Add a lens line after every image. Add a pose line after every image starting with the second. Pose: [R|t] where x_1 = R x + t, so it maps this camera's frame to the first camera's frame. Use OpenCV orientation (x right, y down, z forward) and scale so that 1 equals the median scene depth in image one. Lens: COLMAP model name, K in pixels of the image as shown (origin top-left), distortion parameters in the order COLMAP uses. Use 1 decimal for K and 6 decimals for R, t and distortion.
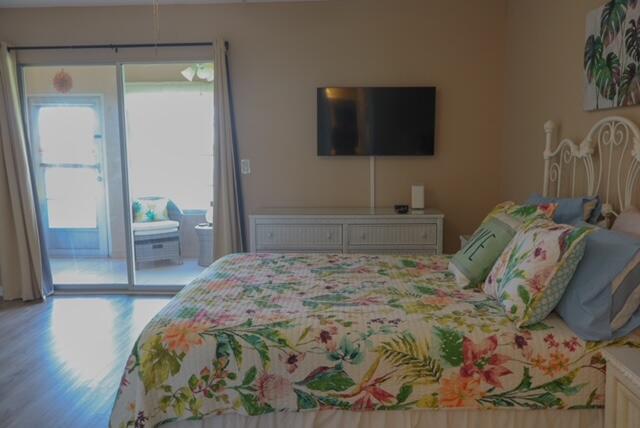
lens RADIAL K [[545.3, 0, 320.0], [0, 545.3, 214.0], [0, 0, 1]] dist [0.001470, 0.000050]
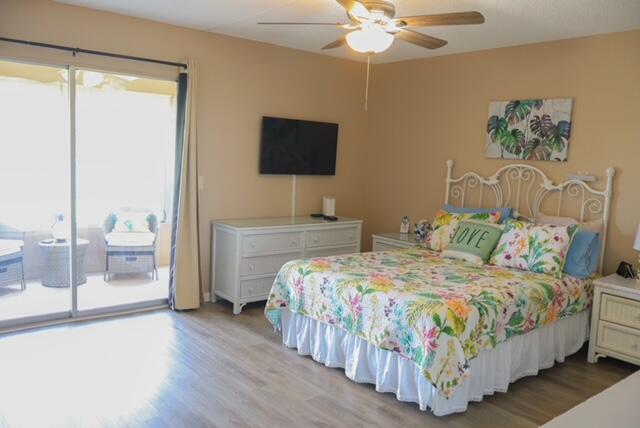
lens RADIAL K [[537.0, 0, 323.3], [0, 537.0, 214.3], [0, 0, 1]] dist [-0.006741, 0.000460]
pose [[0.736539, -0.032602, 0.675609, -1.233580], [0.032666, 0.999387, 0.012614, -0.055779], [-0.675606, 0.012779, 0.737152, 0.116814]]
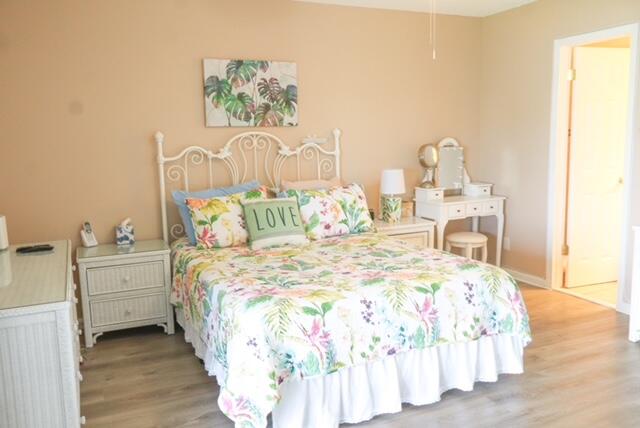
lens RADIAL K [[537.0, 0, 323.3], [0, 537.0, 214.3], [0, 0, 1]] dist [-0.006741, 0.000460]
pose [[-0.464278, -0.102500, 0.879738, -1.085696], [0.141455, 0.971949, 0.187896, -0.219684], [-0.874321, 0.211679, -0.436756, 1.648000]]
